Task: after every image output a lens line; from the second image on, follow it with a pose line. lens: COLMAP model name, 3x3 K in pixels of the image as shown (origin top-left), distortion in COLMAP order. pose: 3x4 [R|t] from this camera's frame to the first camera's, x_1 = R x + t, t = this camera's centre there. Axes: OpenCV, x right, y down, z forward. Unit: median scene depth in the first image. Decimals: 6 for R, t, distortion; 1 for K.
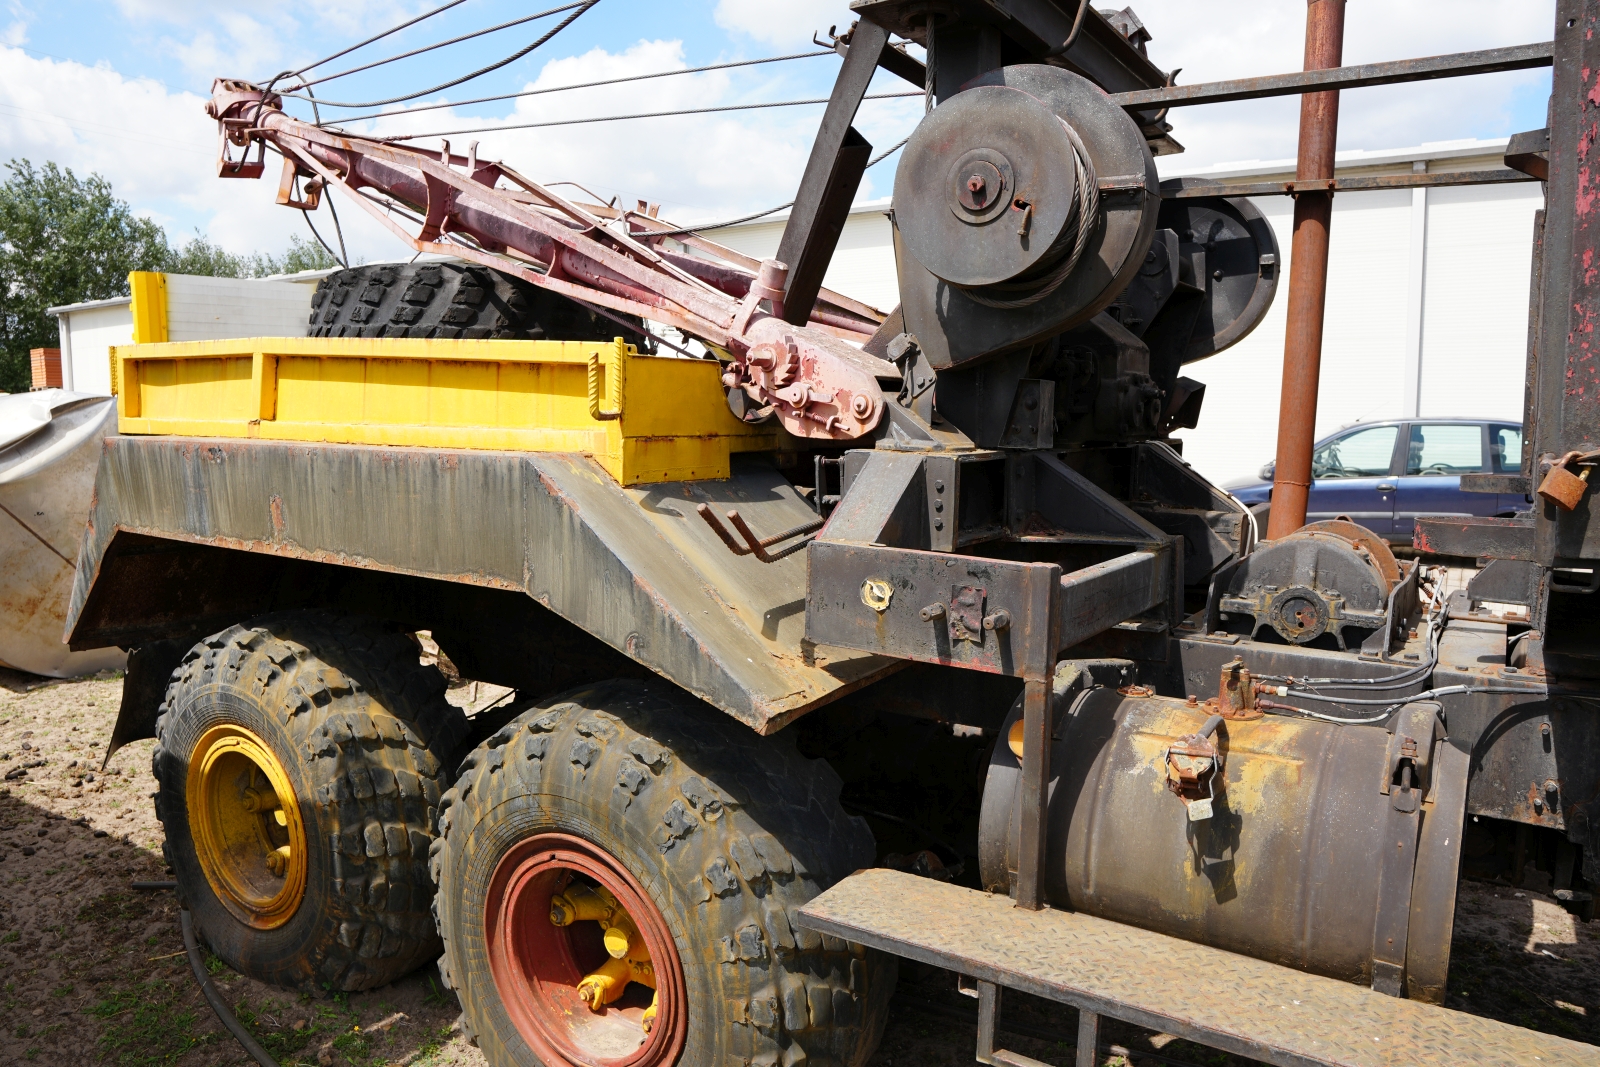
lens RADIAL K [[1139.8, 0, 794.3], [0, 1139.8, 544.1], [0, 0, 1]] dist [-0.106120, 0.069093]
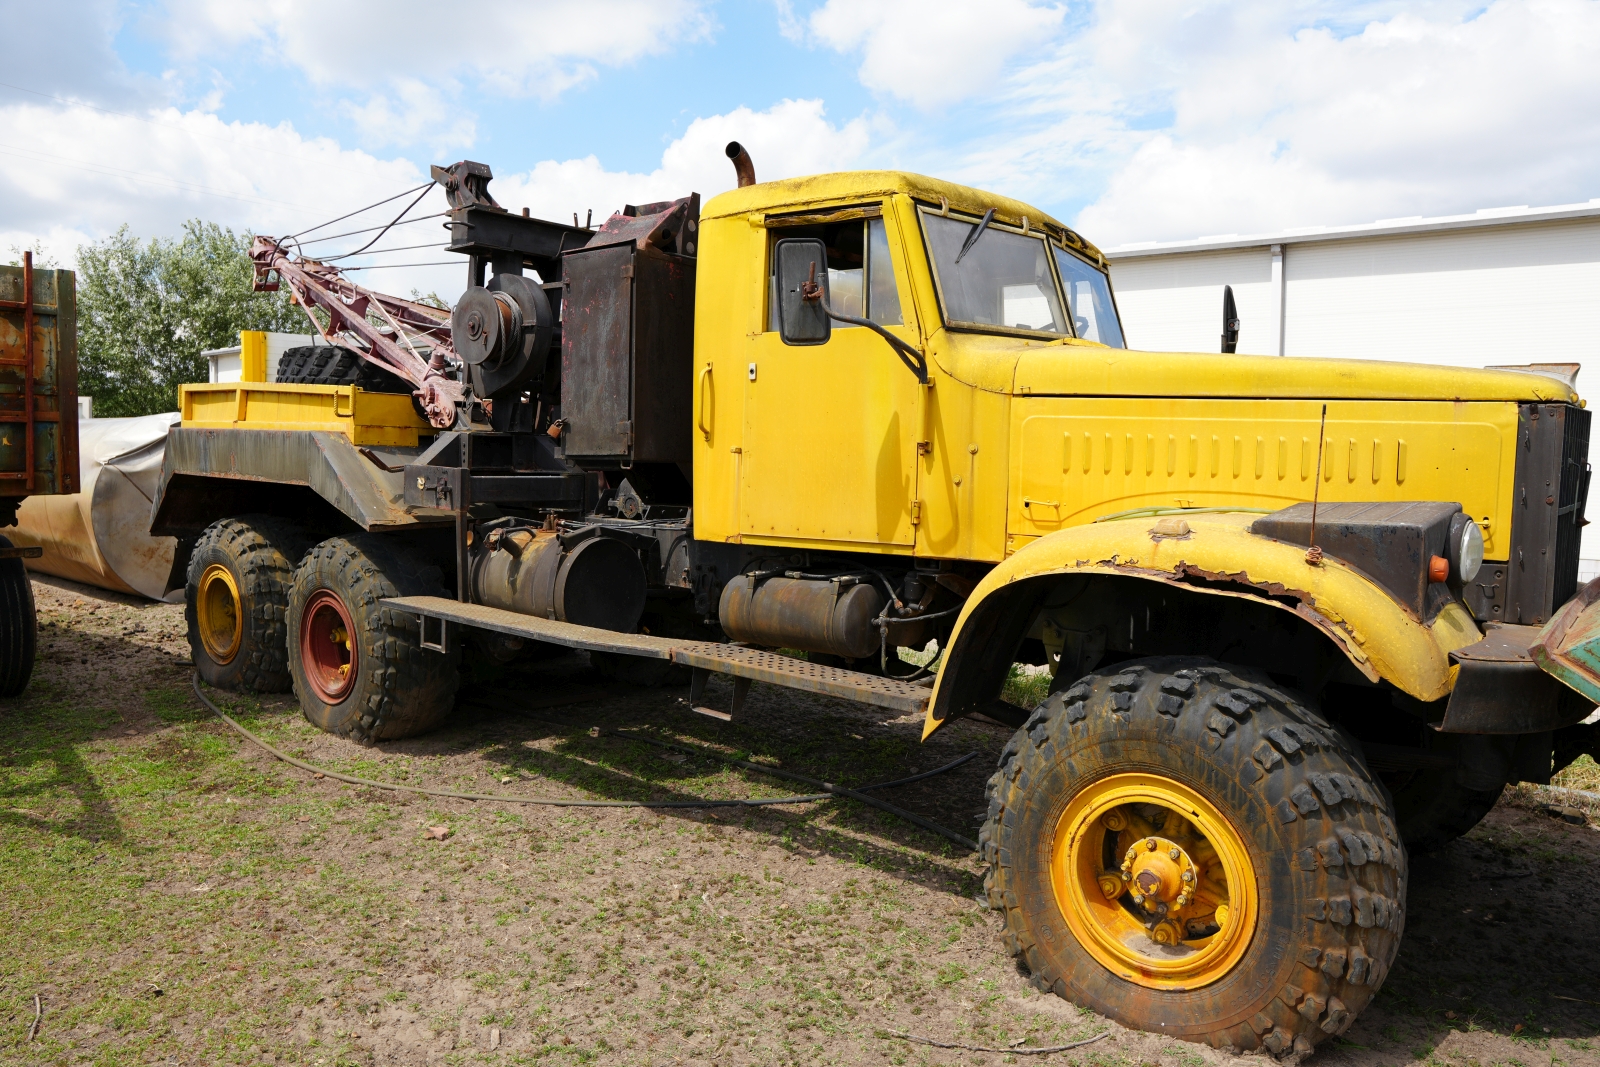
lens RADIAL K [[1157.4, 0, 800.4], [0, 1157.4, 540.4], [0, 0, 1]] dist [-0.104327, 0.079714]
pose [[0.993527, 0.027259, -0.110274, 1.156927], [-0.032500, 0.998412, -0.046012, 0.252159], [0.108844, 0.049298, 0.992836, -1.409694]]
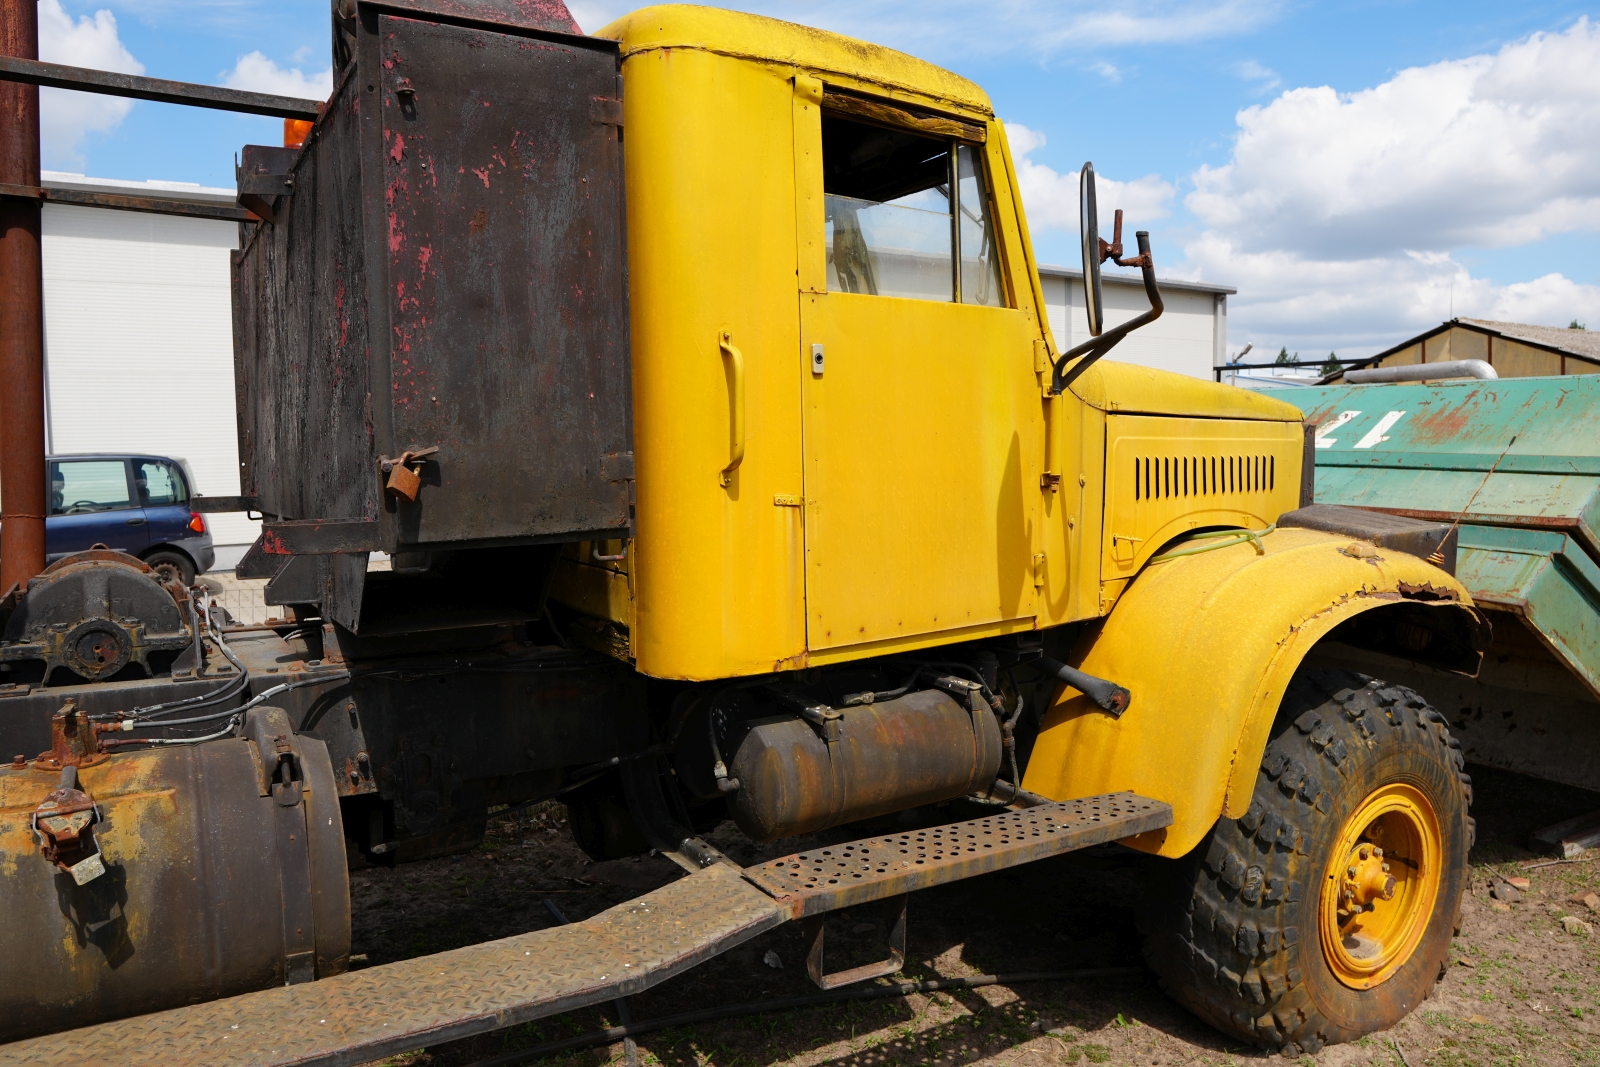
lens RADIAL K [[1139.8, 0, 794.3], [0, 1139.8, 544.1], [0, 0, 1]] dist [-0.106120, 0.069093]
pose [[0.421659, -0.084067, 0.902849, -0.136003], [0.118130, 0.992300, 0.037225, 0.011301], [-0.899027, 0.090958, 0.428343, 0.079220]]
